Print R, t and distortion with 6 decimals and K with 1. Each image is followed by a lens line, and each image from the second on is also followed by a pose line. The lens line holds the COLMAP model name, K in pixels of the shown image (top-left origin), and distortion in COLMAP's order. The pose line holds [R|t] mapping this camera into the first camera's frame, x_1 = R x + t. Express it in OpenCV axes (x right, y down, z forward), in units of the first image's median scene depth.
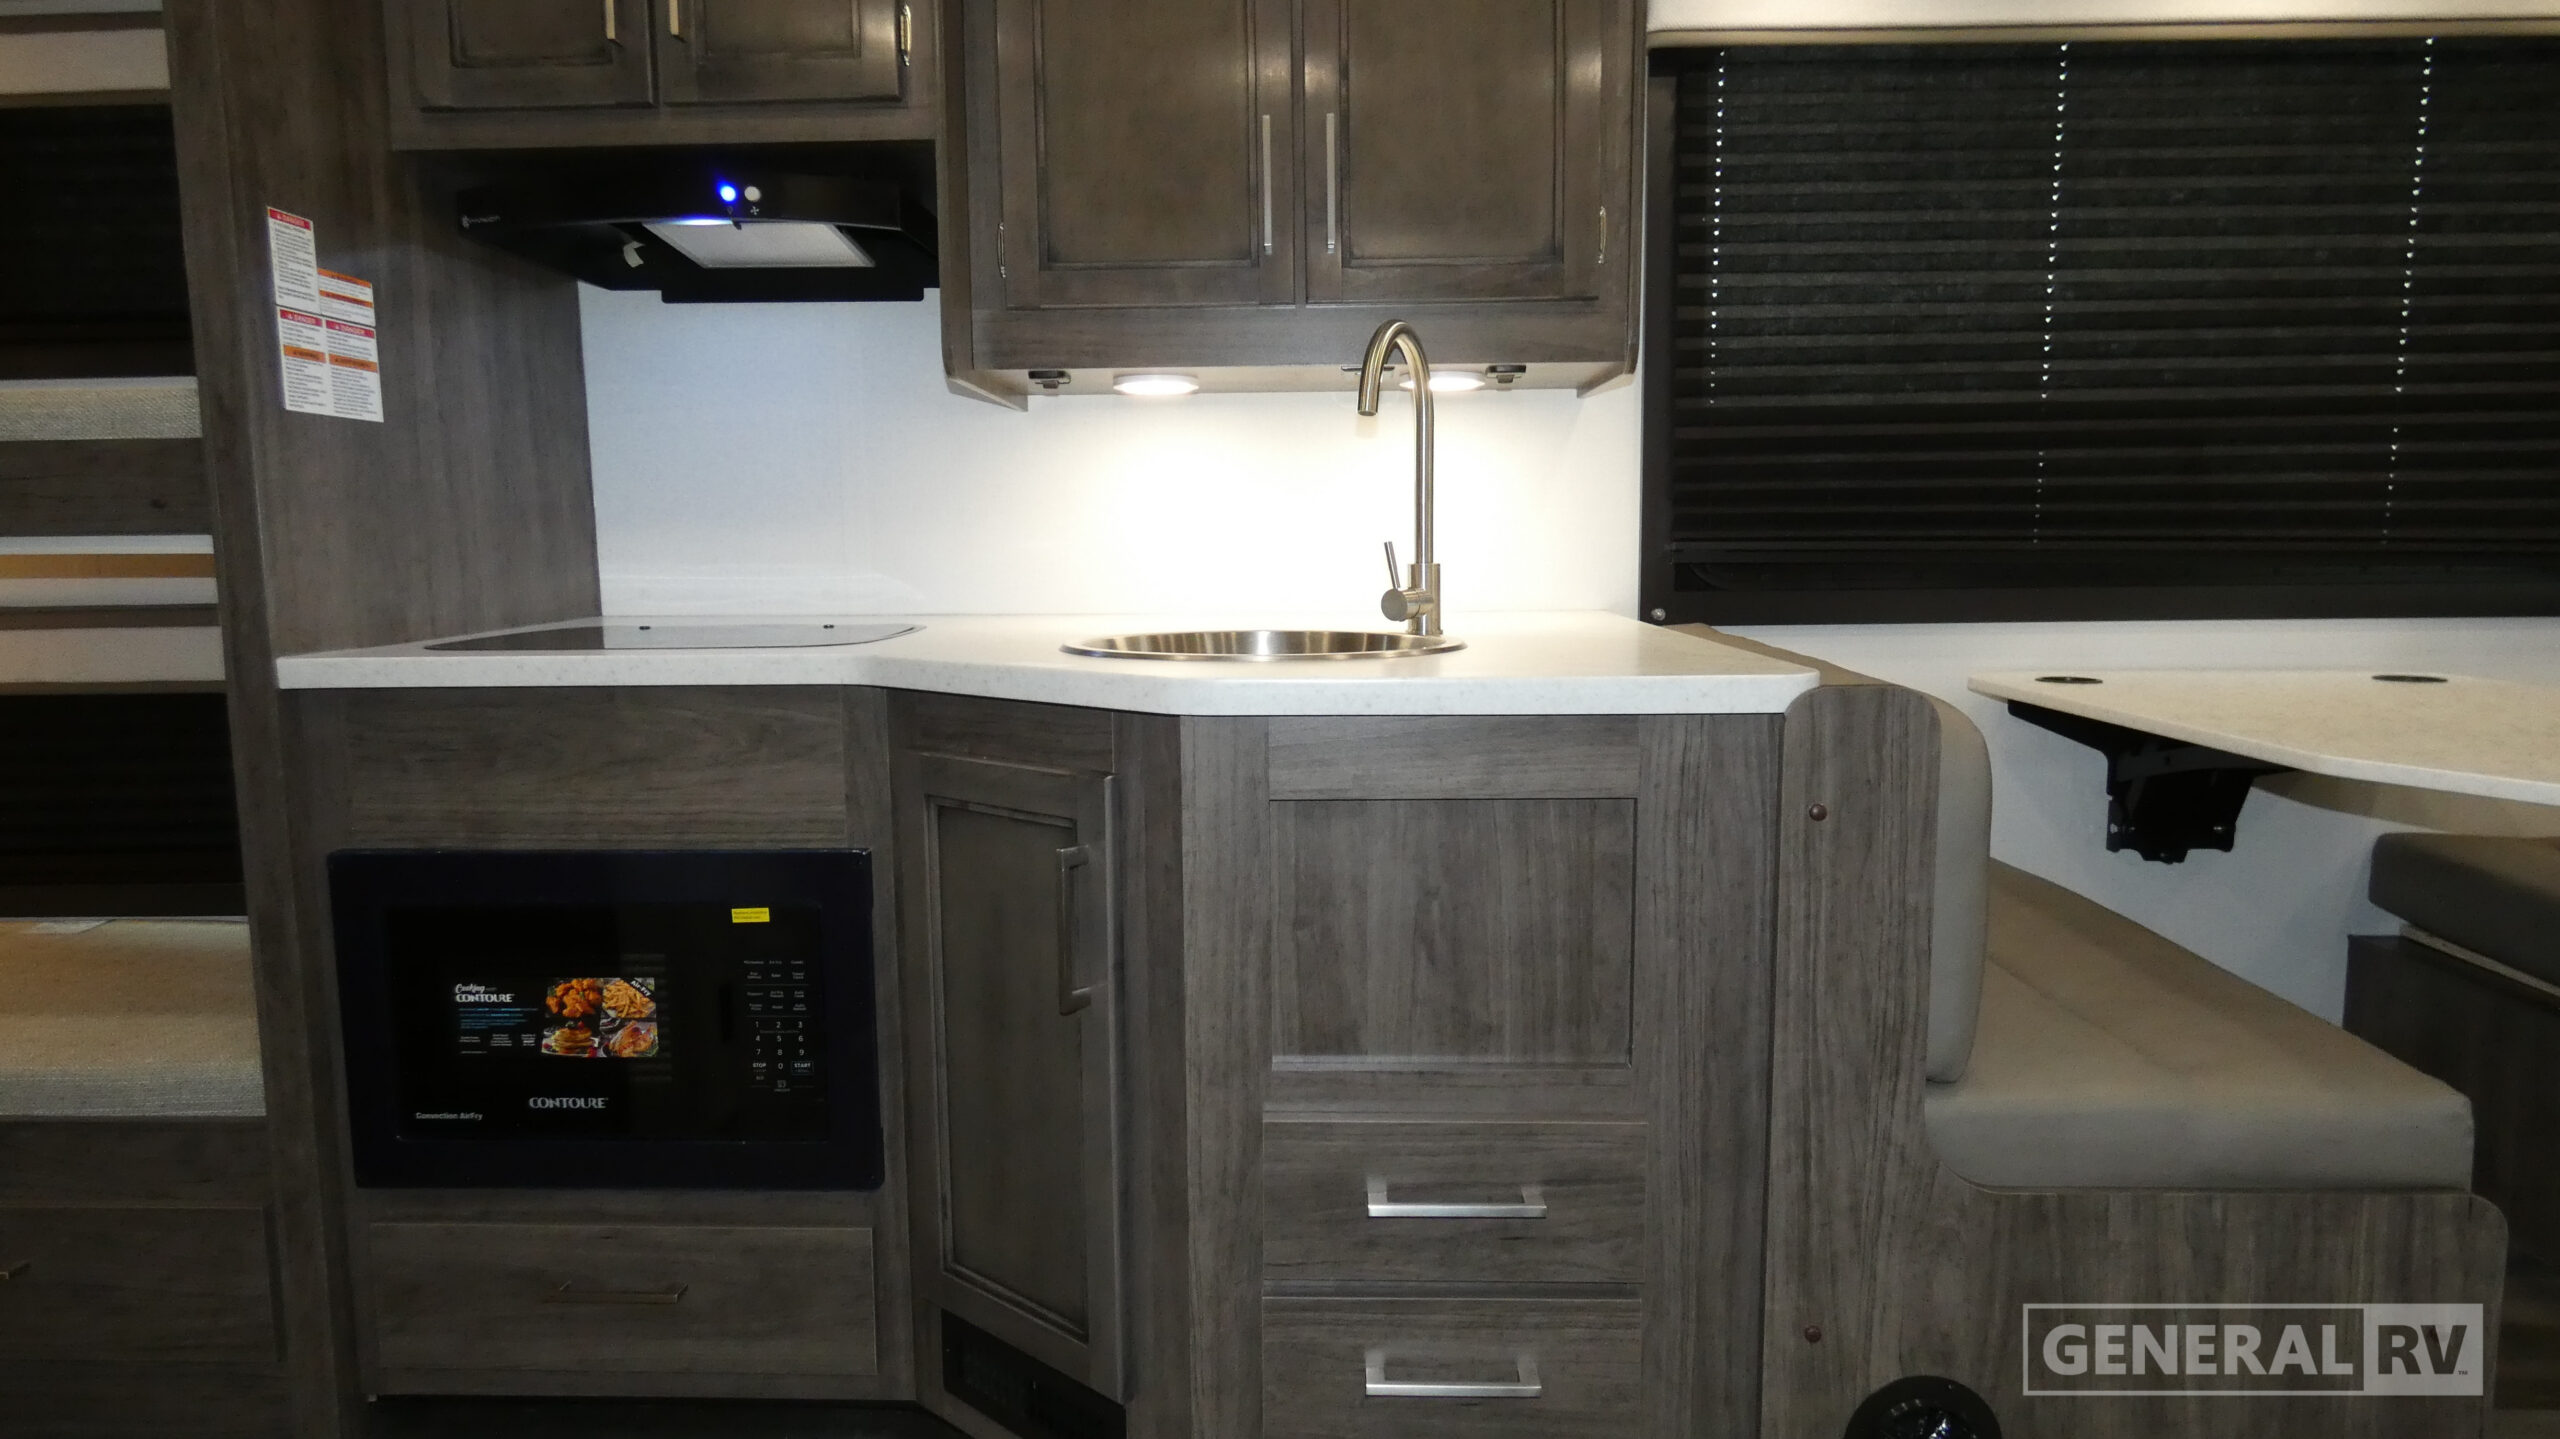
lens RADIAL K [[1528.8, 0, 1280.0], [0, 1528.8, 719.5], [0, 0, 1]] dist [-0.002986, -0.000743]
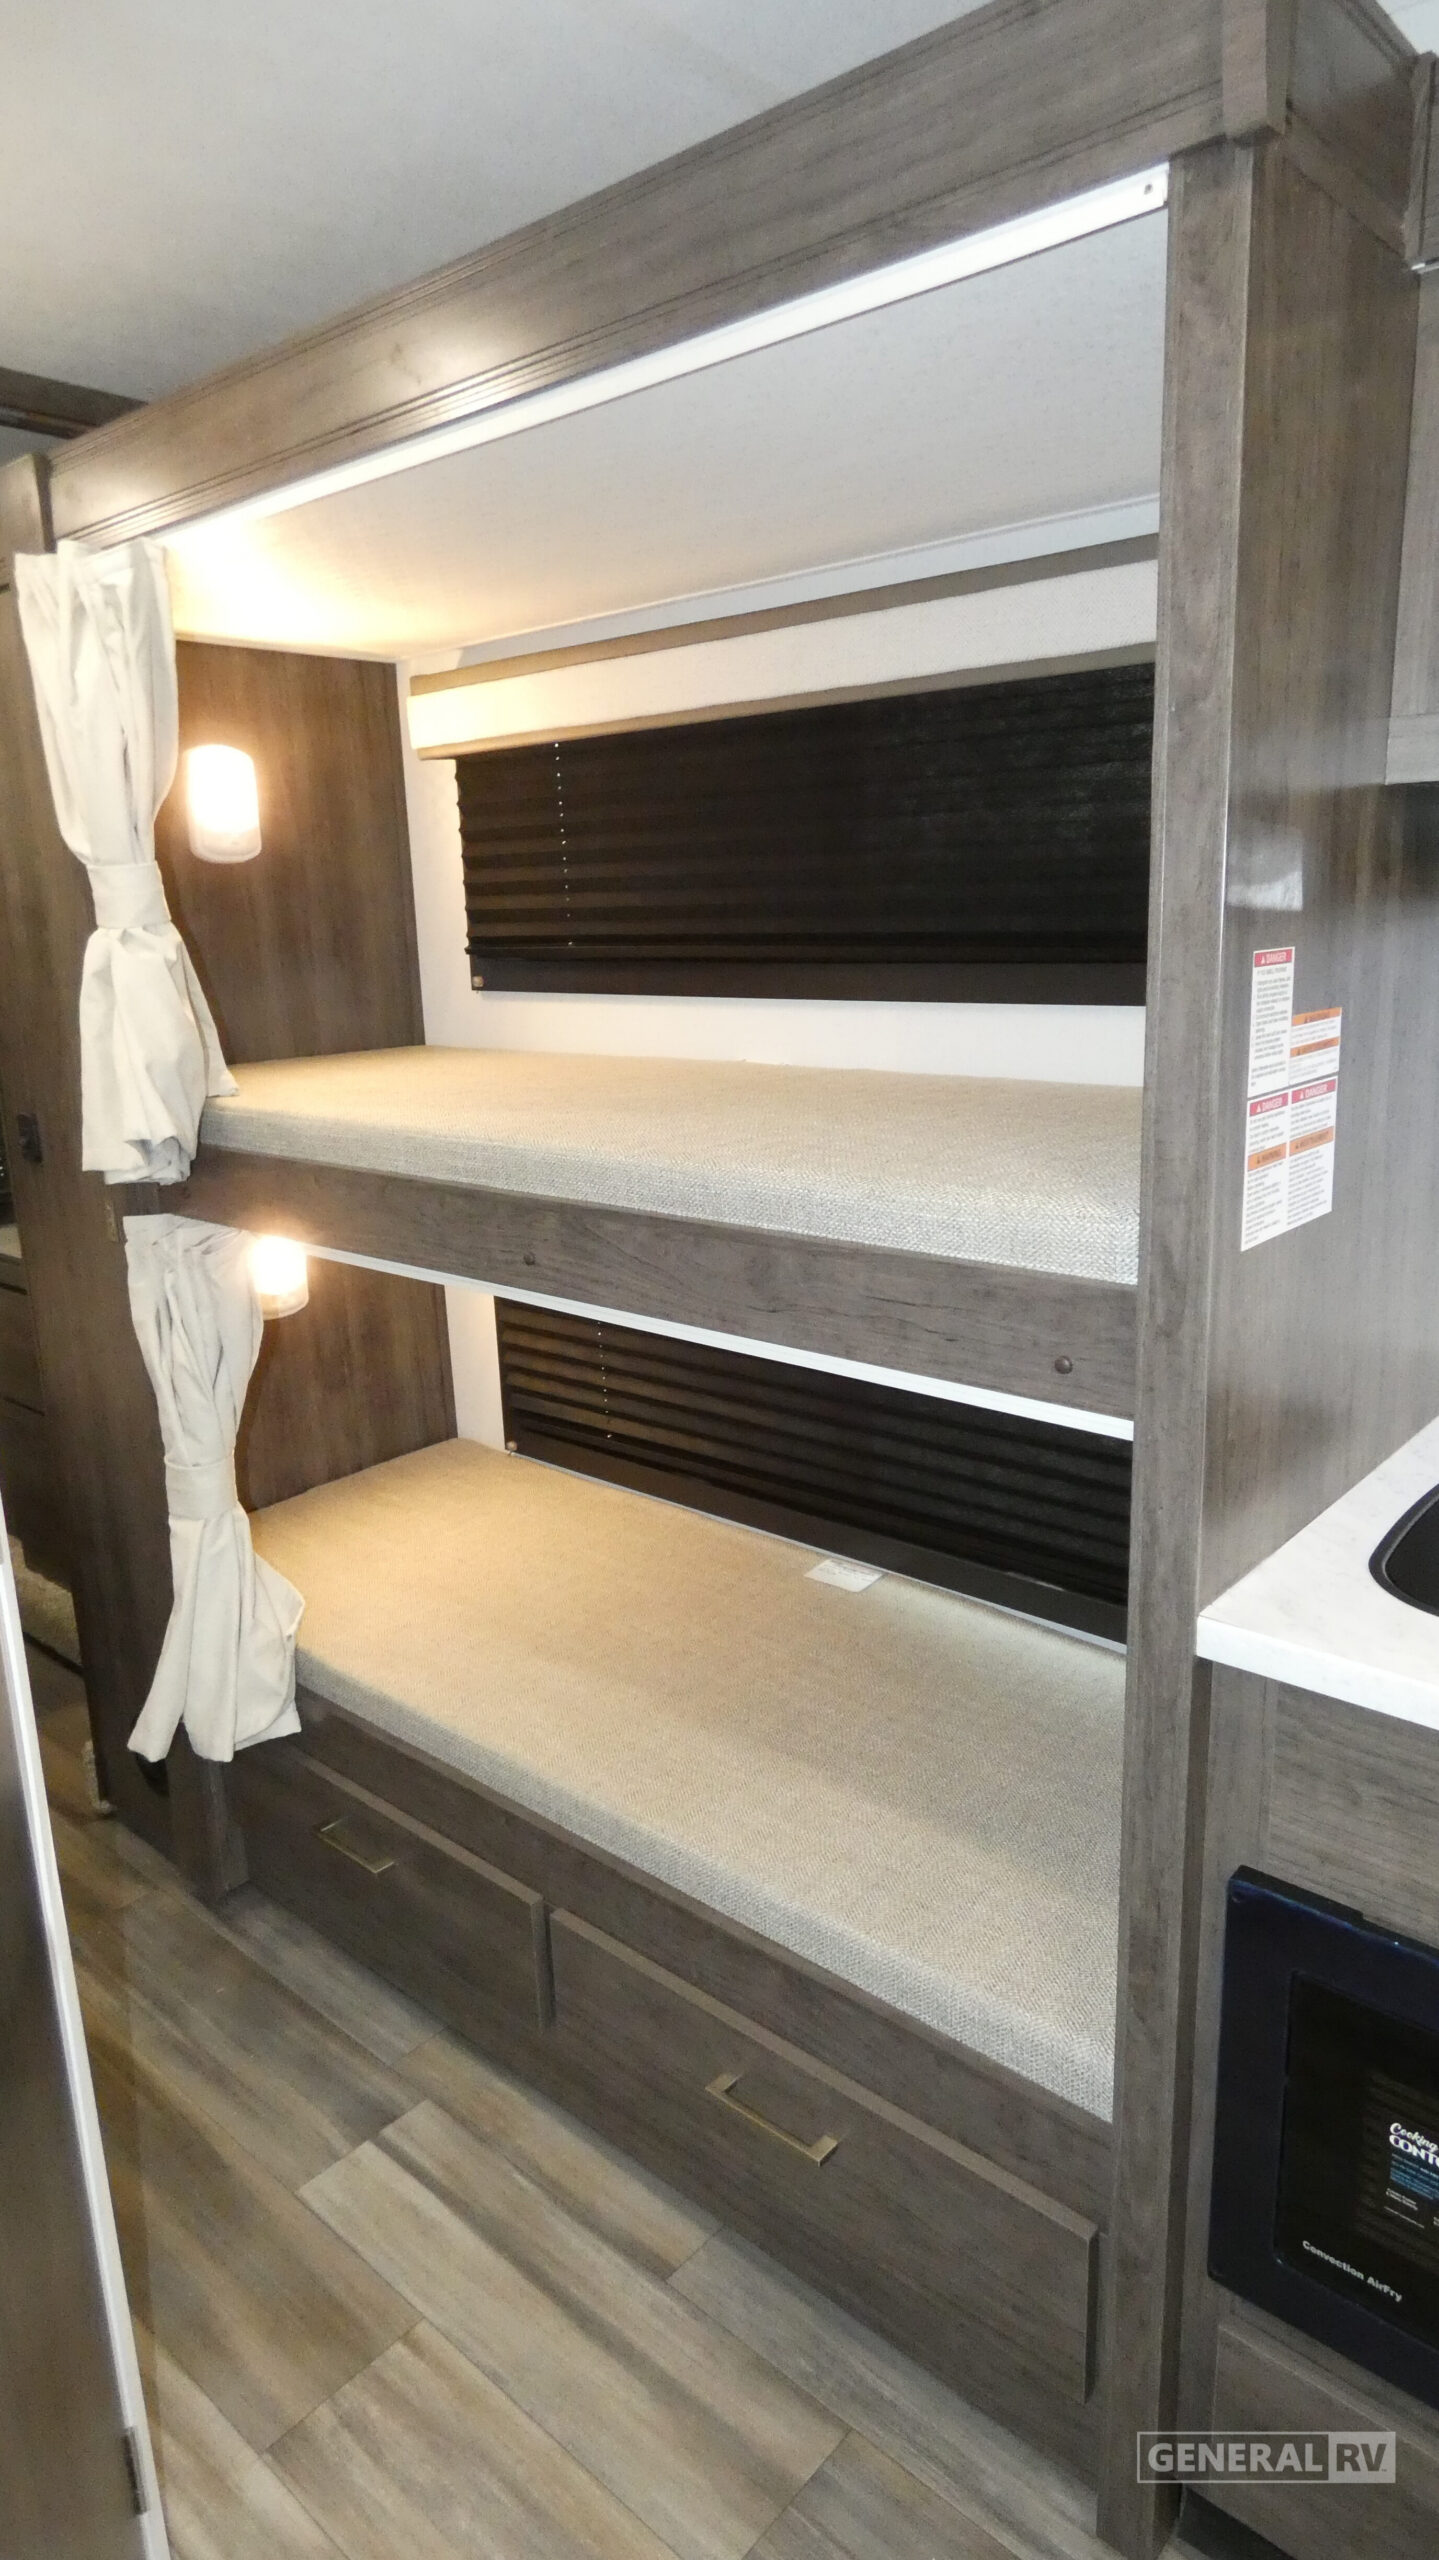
lens RADIAL K [[1569.1, 0, 719.5], [0, 1569.1, 1280.0], [0, 0, 1]] dist [0.004512, -0.001399]
pose [[0.764220, 0.141896, -0.629153, -0.379816], [-0.053515, 0.986085, 0.157393, -0.280270], [0.642731, -0.086614, 0.761180, 0.314614]]
